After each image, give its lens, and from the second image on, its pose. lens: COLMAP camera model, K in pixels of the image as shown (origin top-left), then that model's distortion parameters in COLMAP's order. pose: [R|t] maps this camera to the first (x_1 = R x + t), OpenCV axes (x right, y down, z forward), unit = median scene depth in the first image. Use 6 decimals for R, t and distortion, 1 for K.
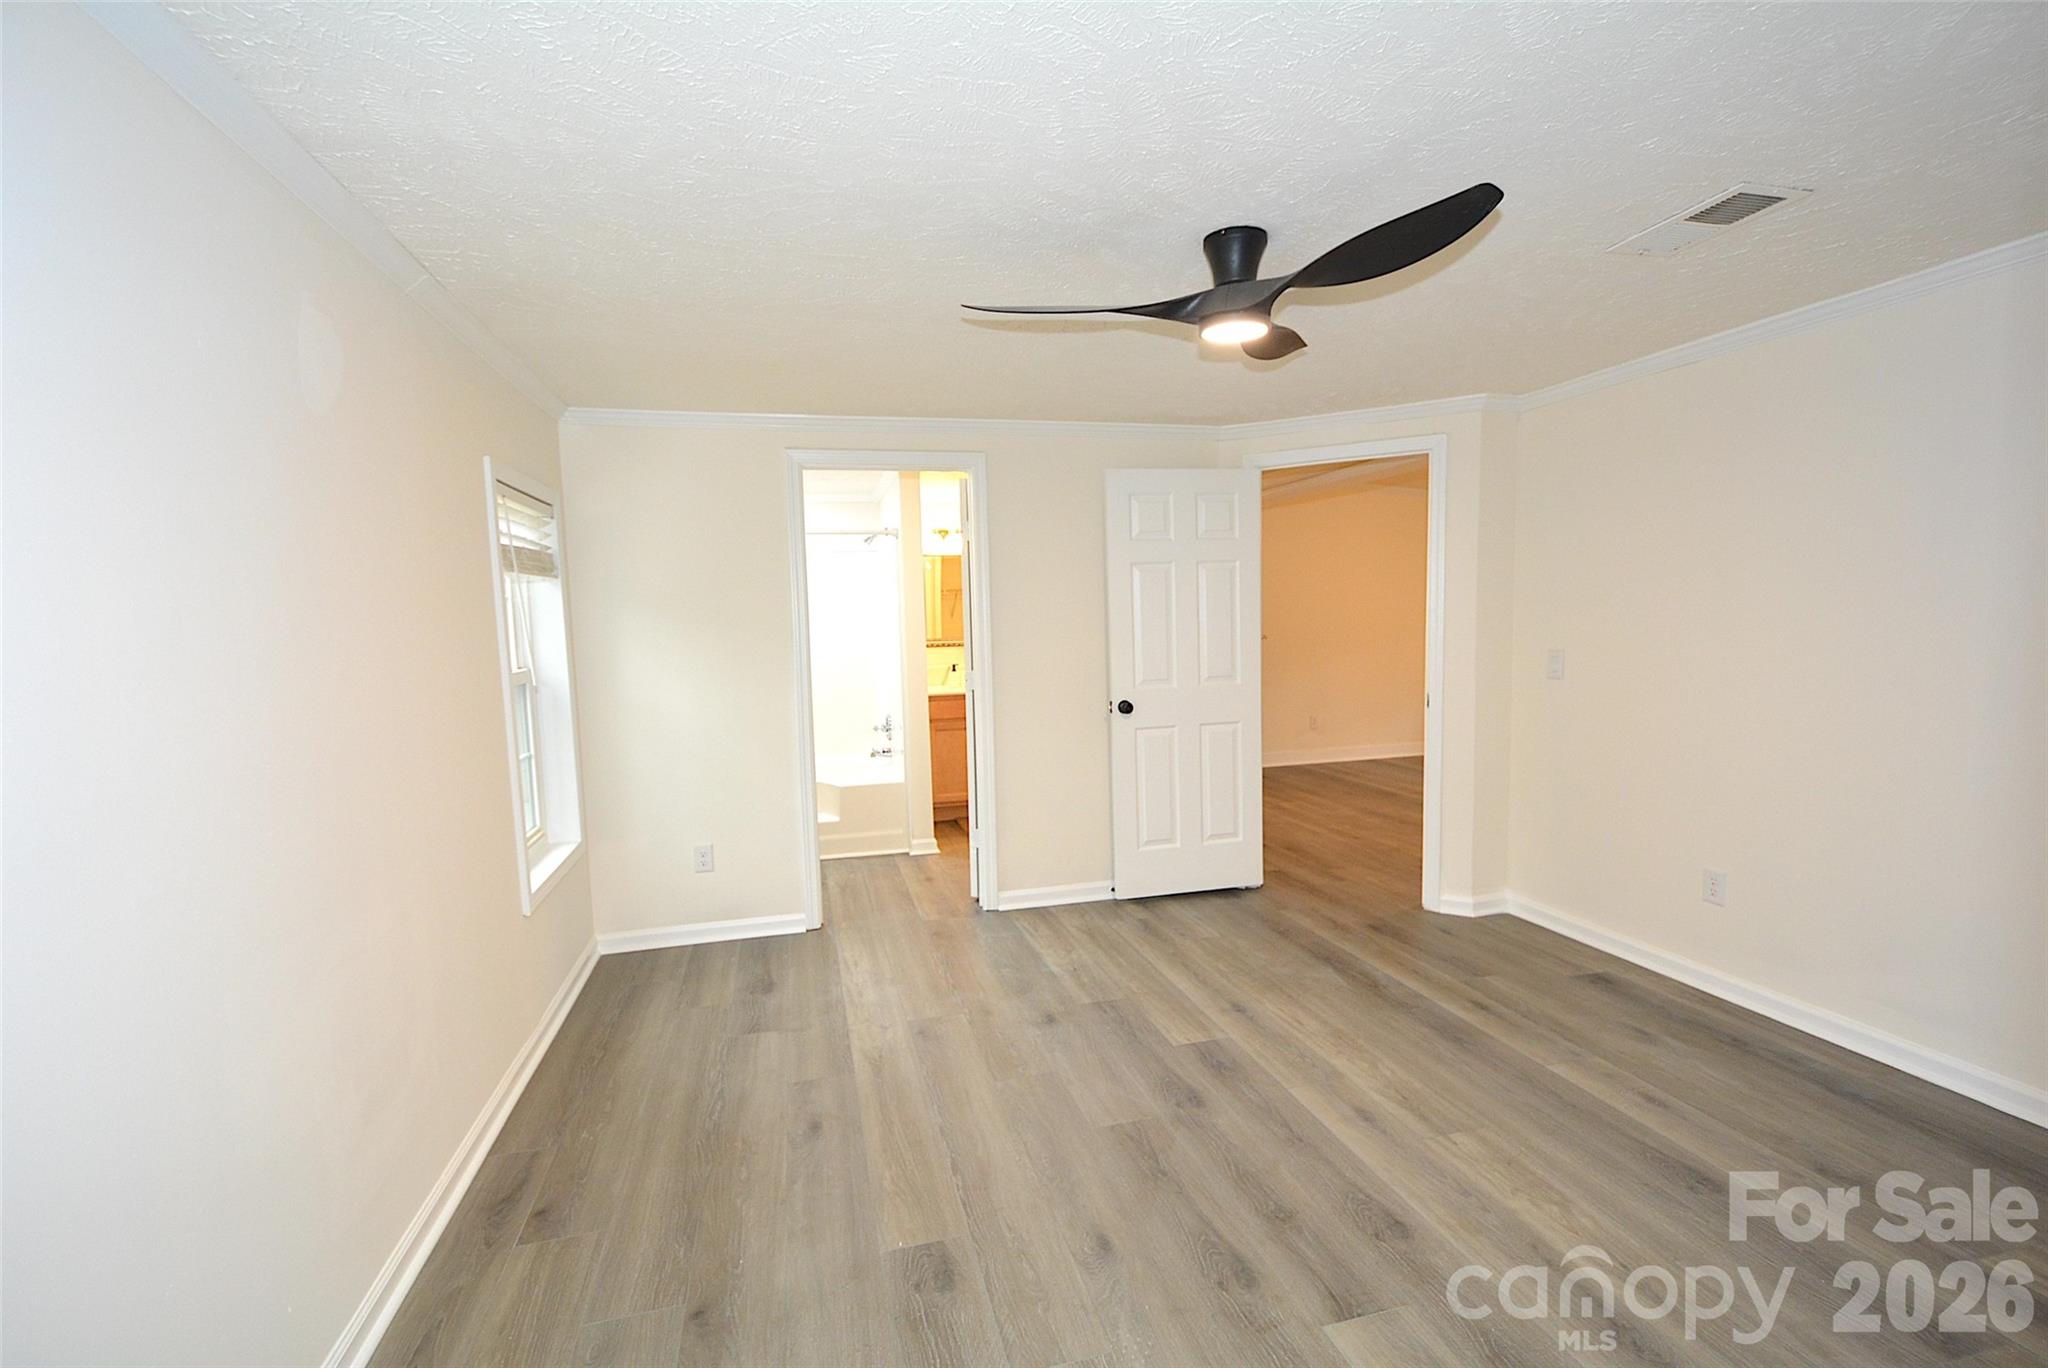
lens RADIAL K [[896.2, 0, 1042.8], [0, 896.2, 686.5], [0, 0, 1]] dist [0.002418, -0.005677]
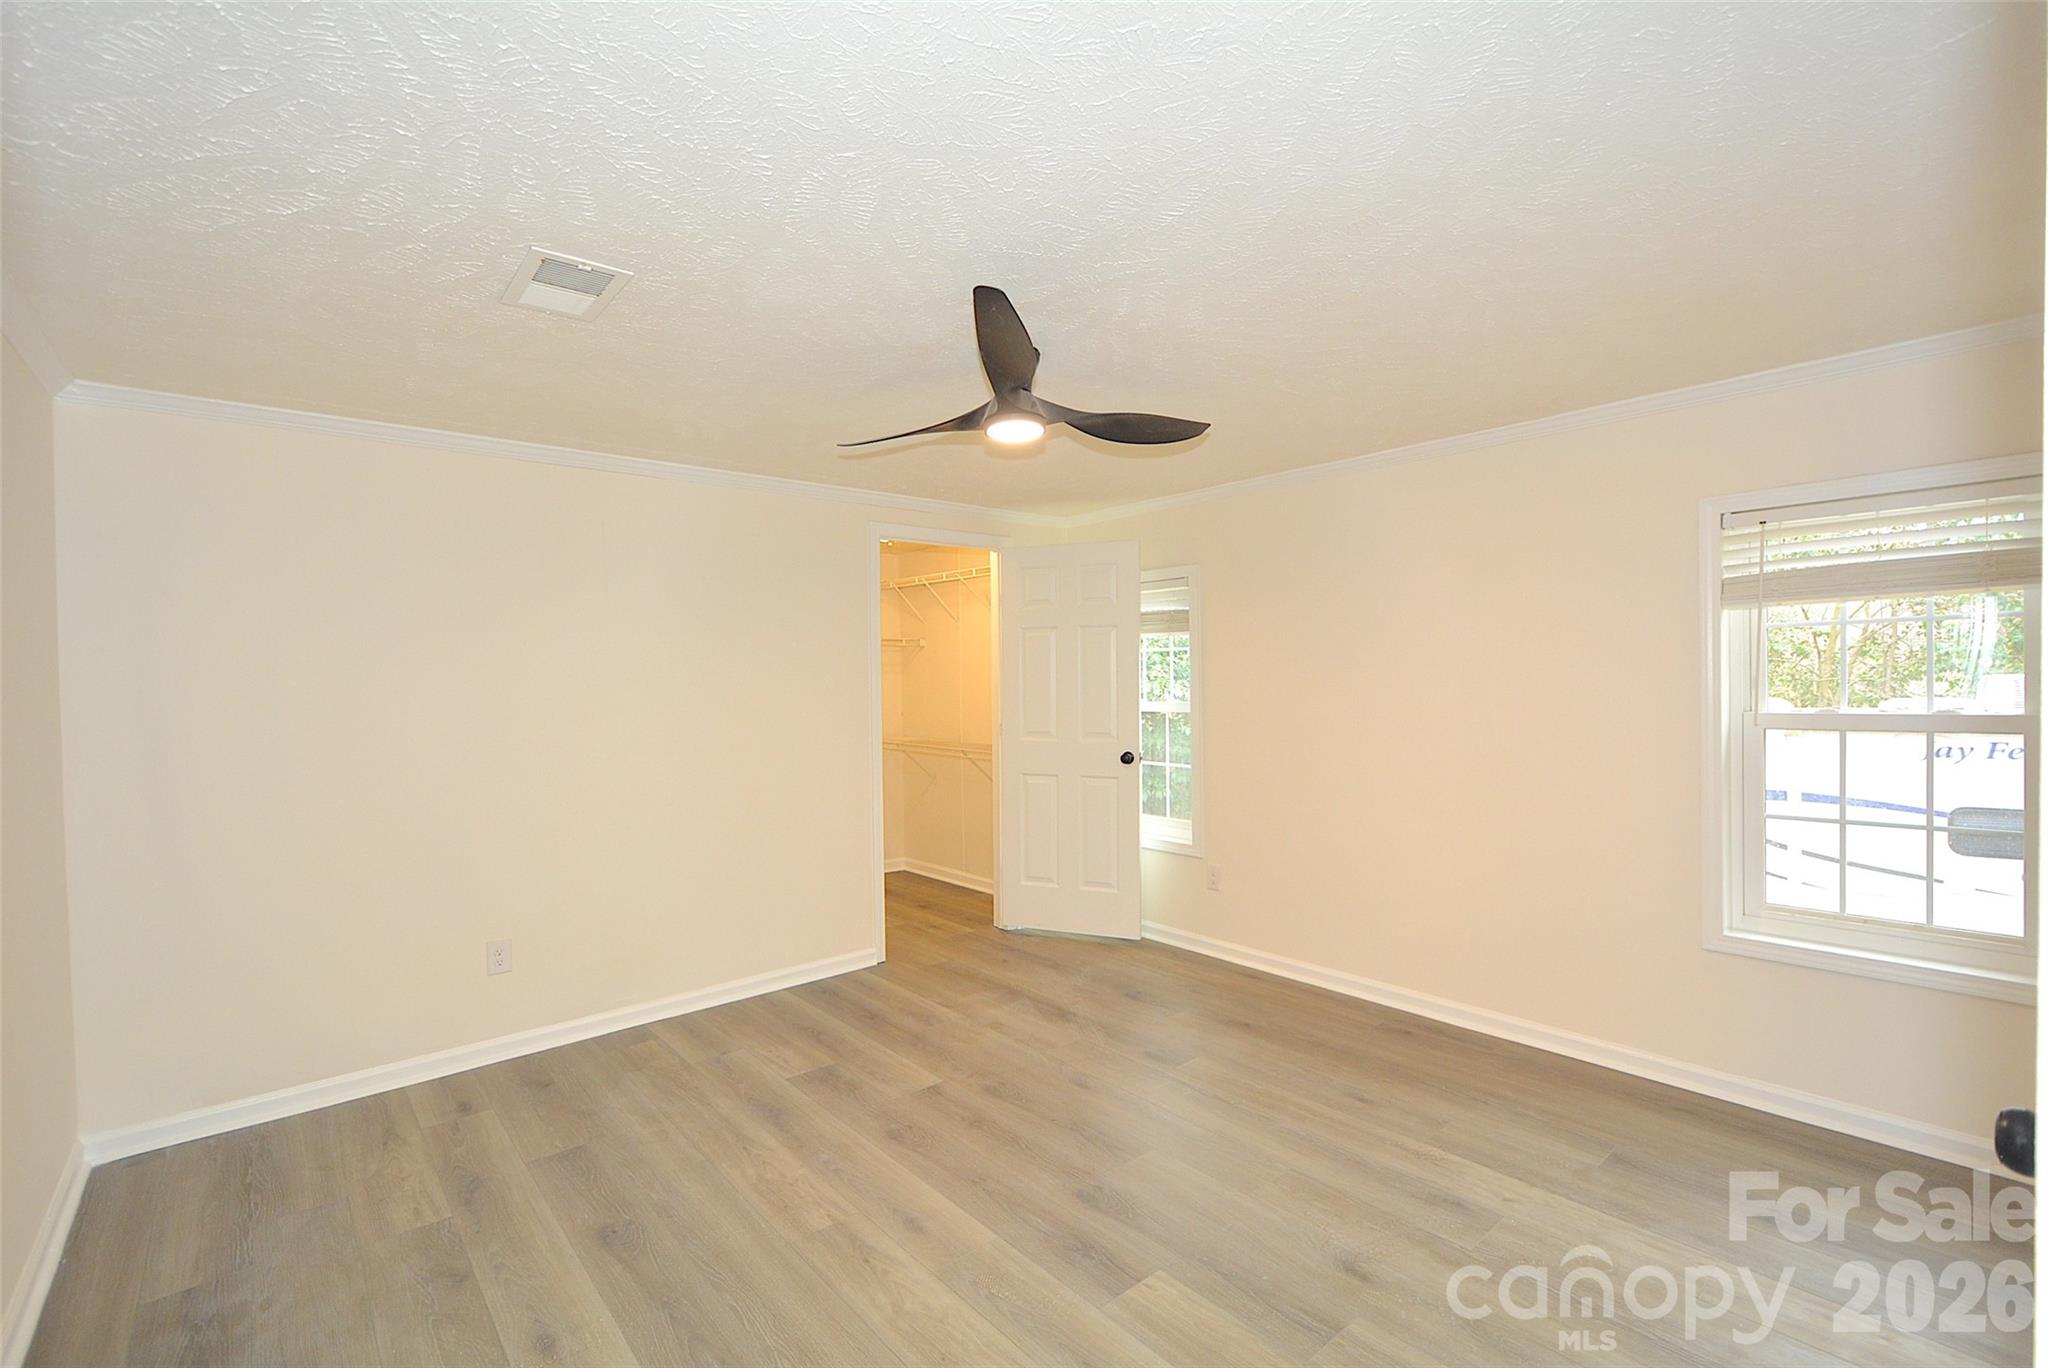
lens RADIAL K [[896.2, 0, 1033.4], [0, 896.2, 701.8], [0, 0, 1]] dist [0.002418, -0.005677]
pose [[-0.902318, 0.052045, -0.427918, 0.618051], [0.005946, 0.994093, 0.108366, -0.159596], [0.431030, 0.095236, -0.897297, 1.840428]]
